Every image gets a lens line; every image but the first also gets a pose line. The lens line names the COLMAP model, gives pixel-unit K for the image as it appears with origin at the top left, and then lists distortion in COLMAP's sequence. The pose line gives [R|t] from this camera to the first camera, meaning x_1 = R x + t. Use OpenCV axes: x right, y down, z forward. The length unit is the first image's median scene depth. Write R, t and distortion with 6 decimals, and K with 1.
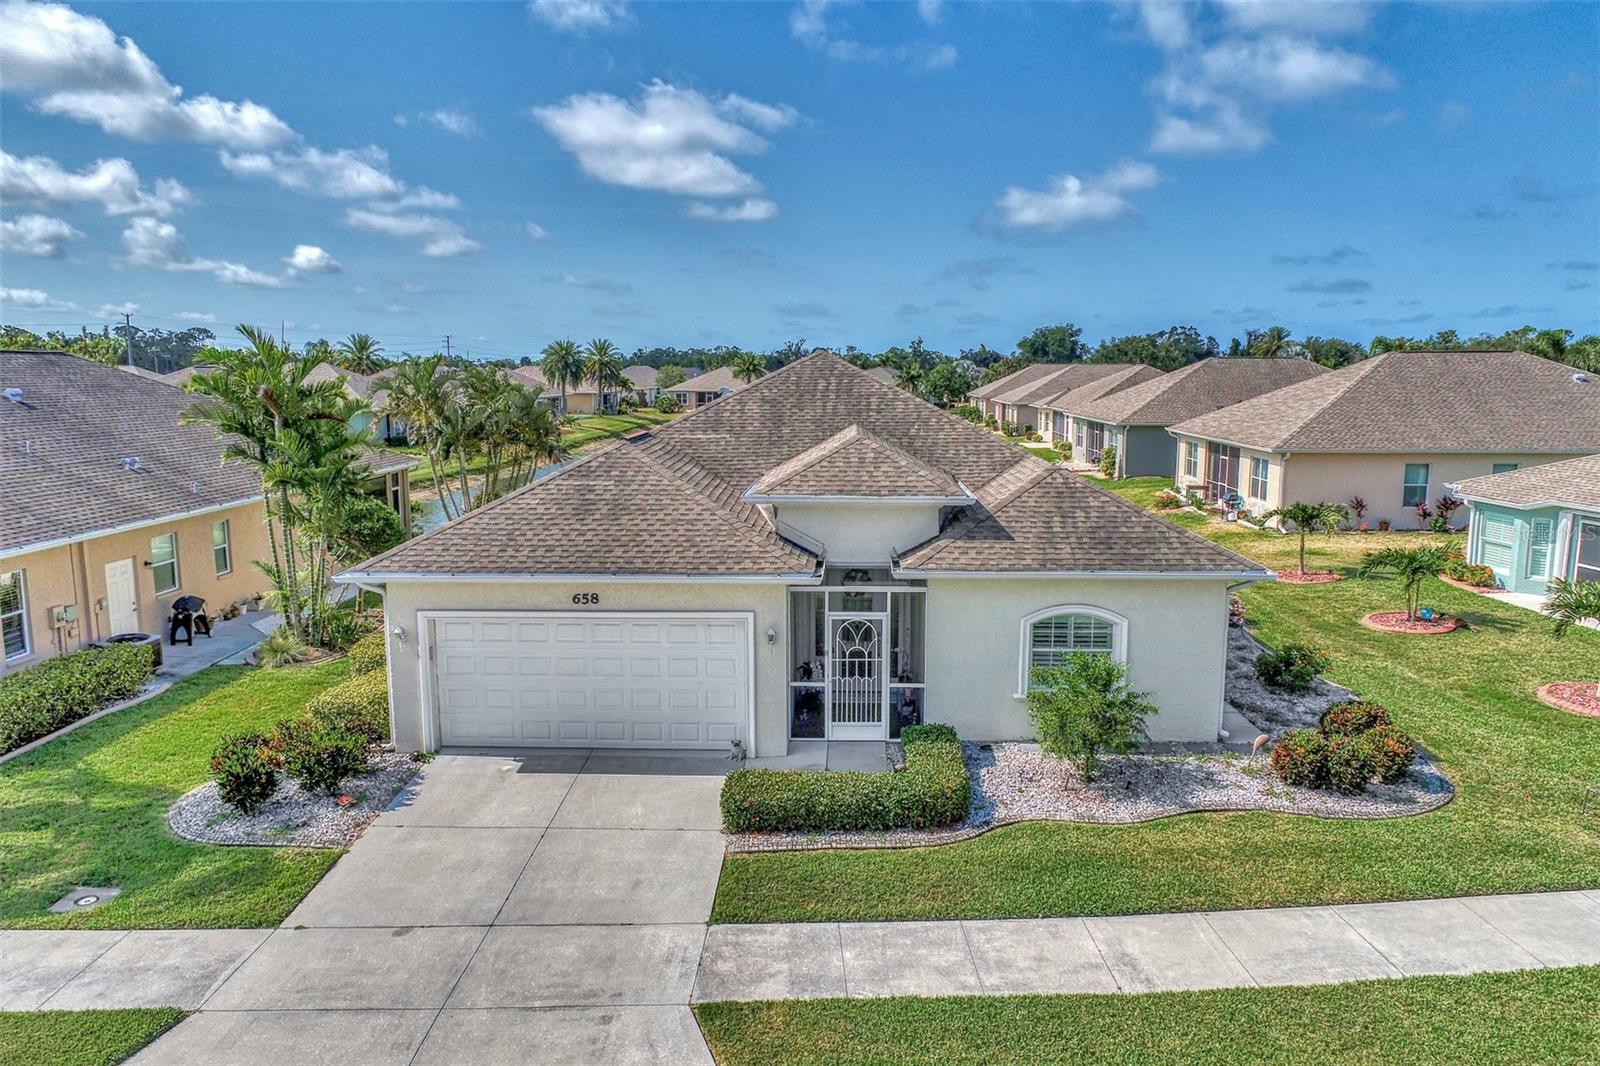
lens RADIAL K [[1076.0, 0, 800.0], [0, 1076.0, 533.0], [0, 0, 1]] dist [-0.008158, 0.000062]
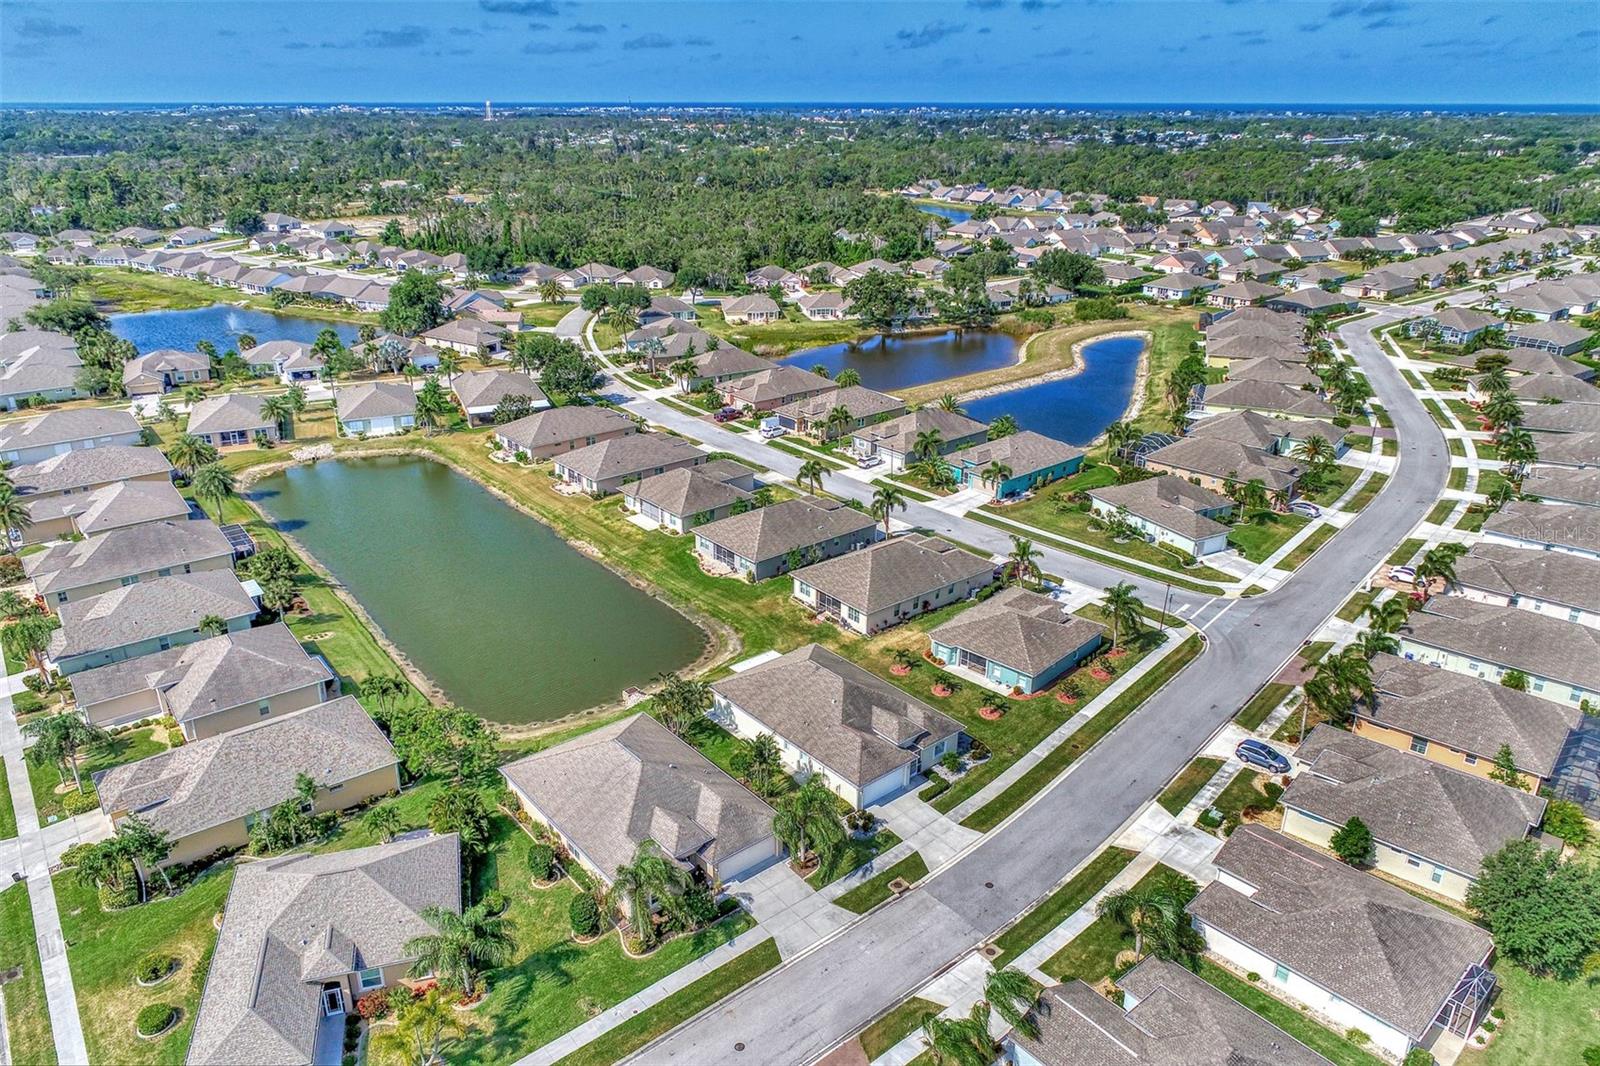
lens RADIAL K [[1076.0, 0, 800.0], [0, 1076.0, 533.0], [0, 0, 1]] dist [-0.008158, 0.000062]
pose [[0.738238, -0.241987, 0.629641, -3.606393], [0.090803, 0.960591, 0.262715, -2.553847], [-0.668401, -0.136773, 0.731118, -2.520639]]
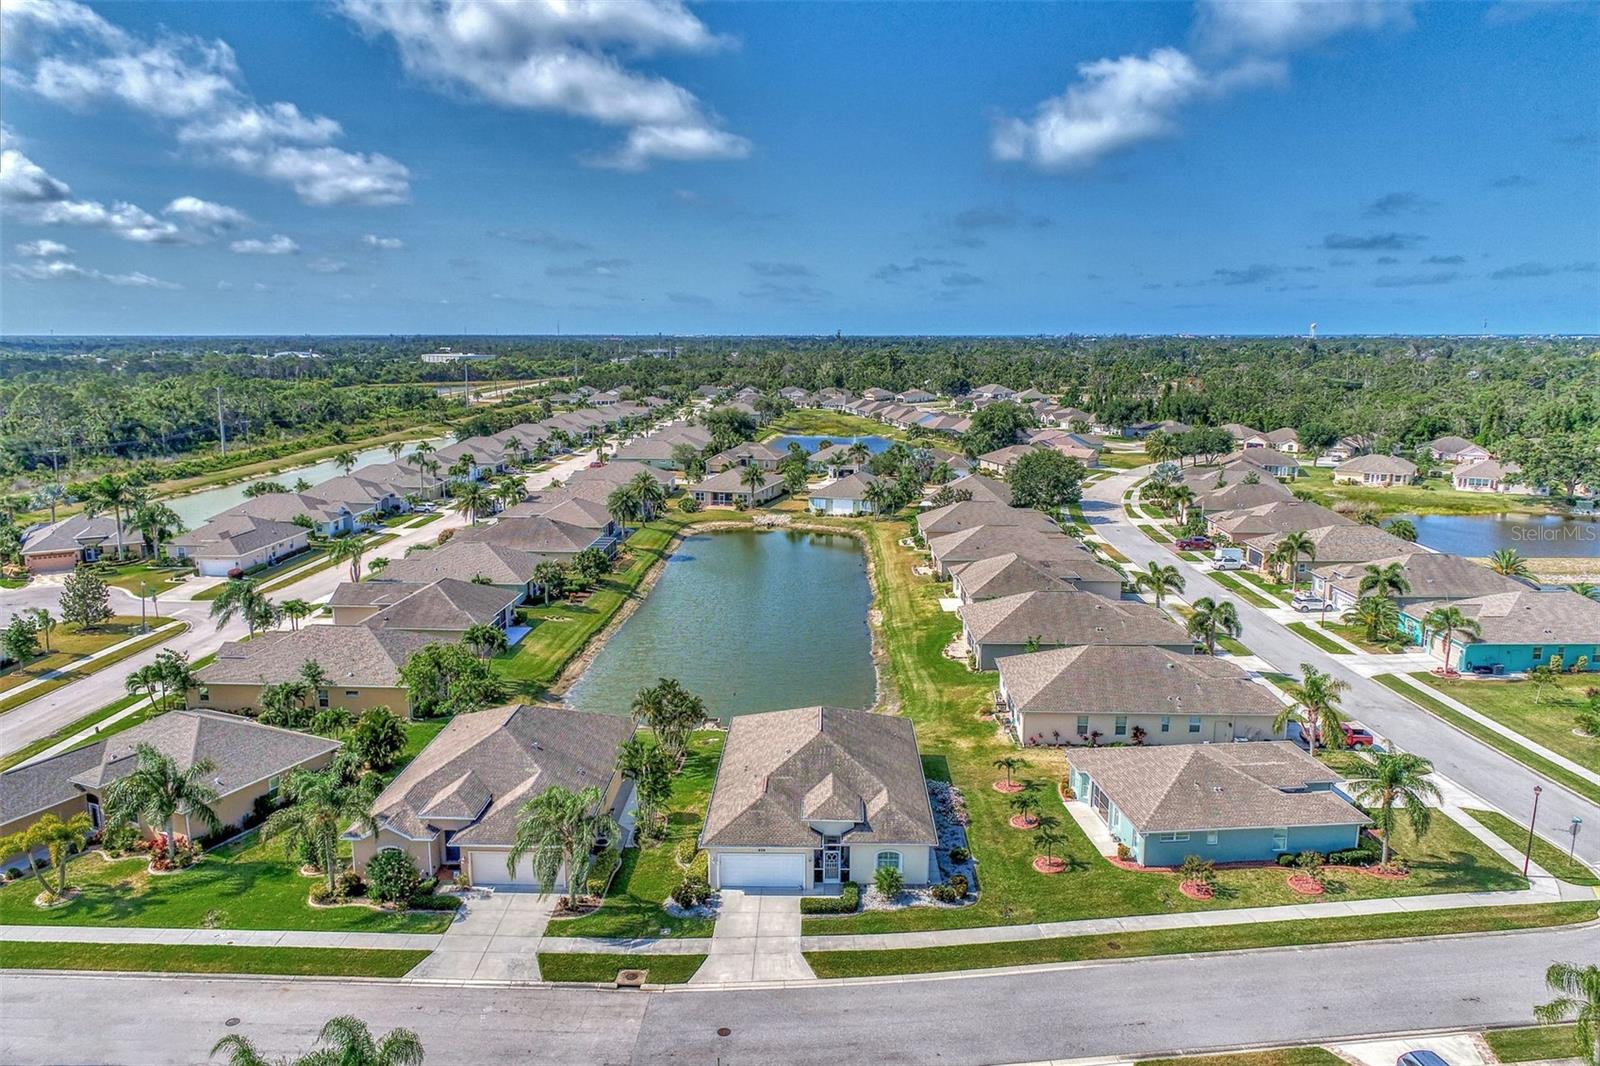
lens RADIAL K [[1076.0, 0, 800.0], [0, 1076.0, 533.0], [0, 0, 1]] dist [-0.008158, 0.000062]
pose [[0.999829, 0.000429, 0.018480, -0.130747], [-0.001056, 0.999423, 0.033941, -1.178102], [-0.018455, -0.033954, 0.999253, -2.754771]]
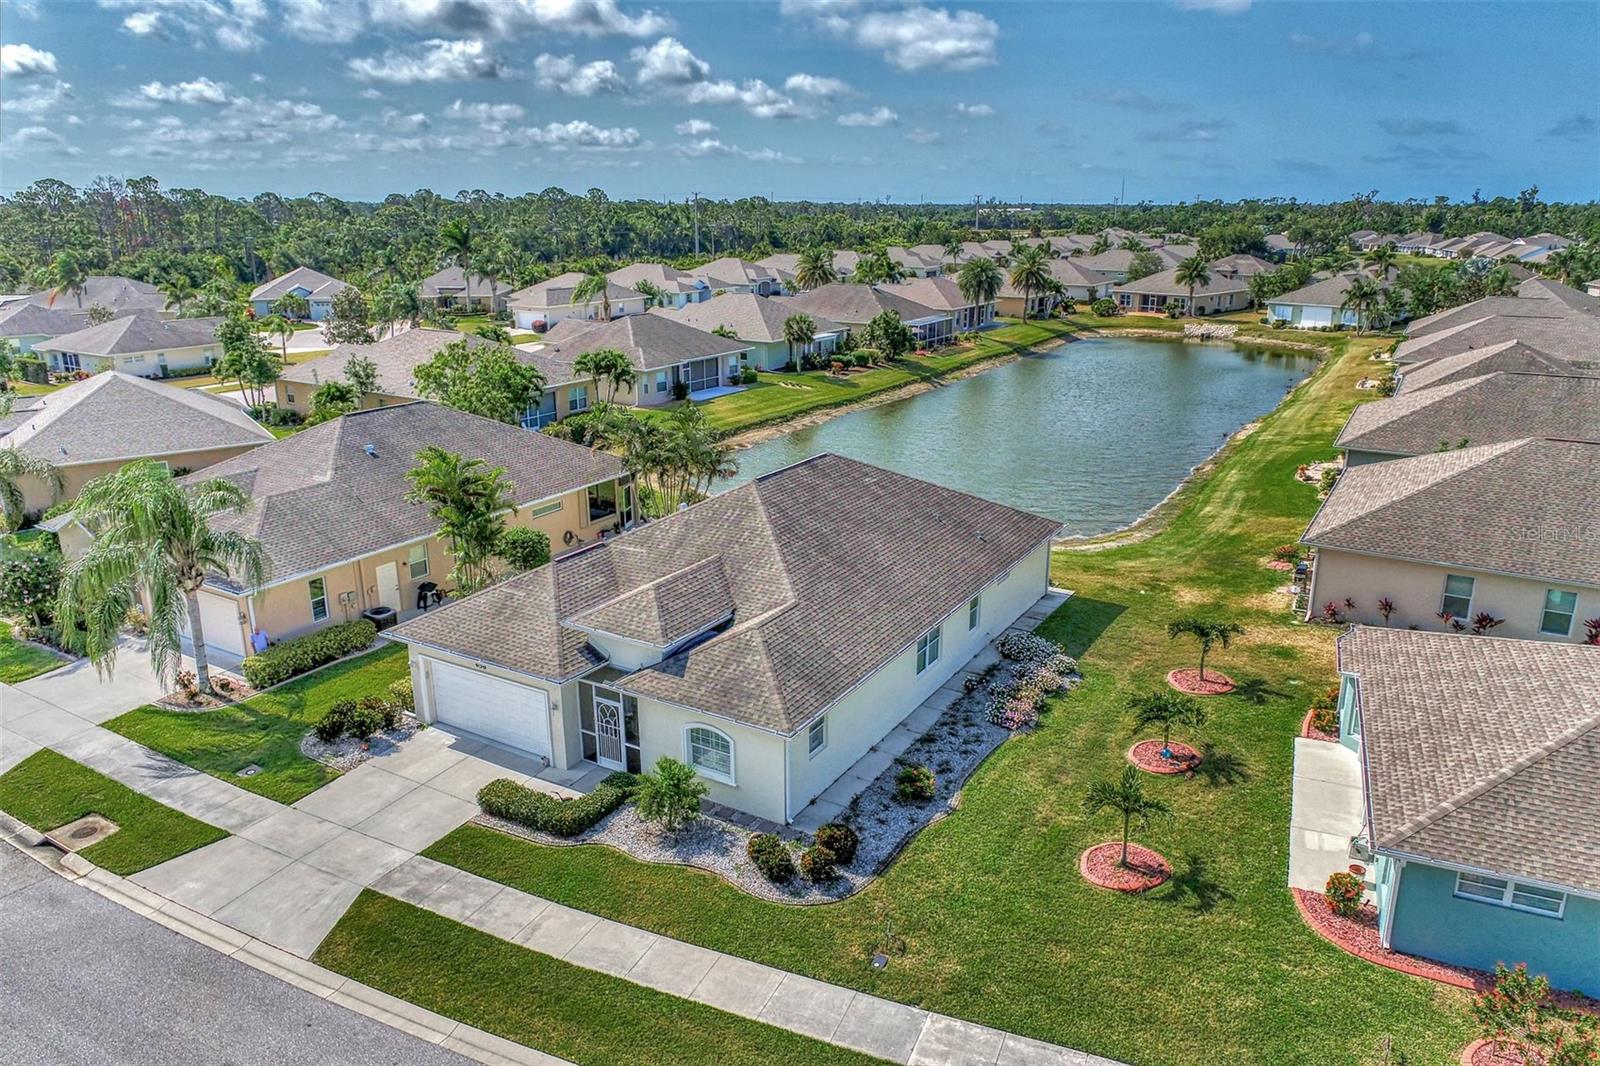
lens RADIAL K [[1088.0, 0, 807.6], [0, 1088.0, 474.2], [0, 0, 1]] dist [-0.013648, 0.002333]
pose [[0.878560, 0.113593, -0.463929, 1.121205], [-0.070456, 0.991504, 0.109343, -0.508494], [0.472408, -0.063378, 0.879098, -0.377090]]
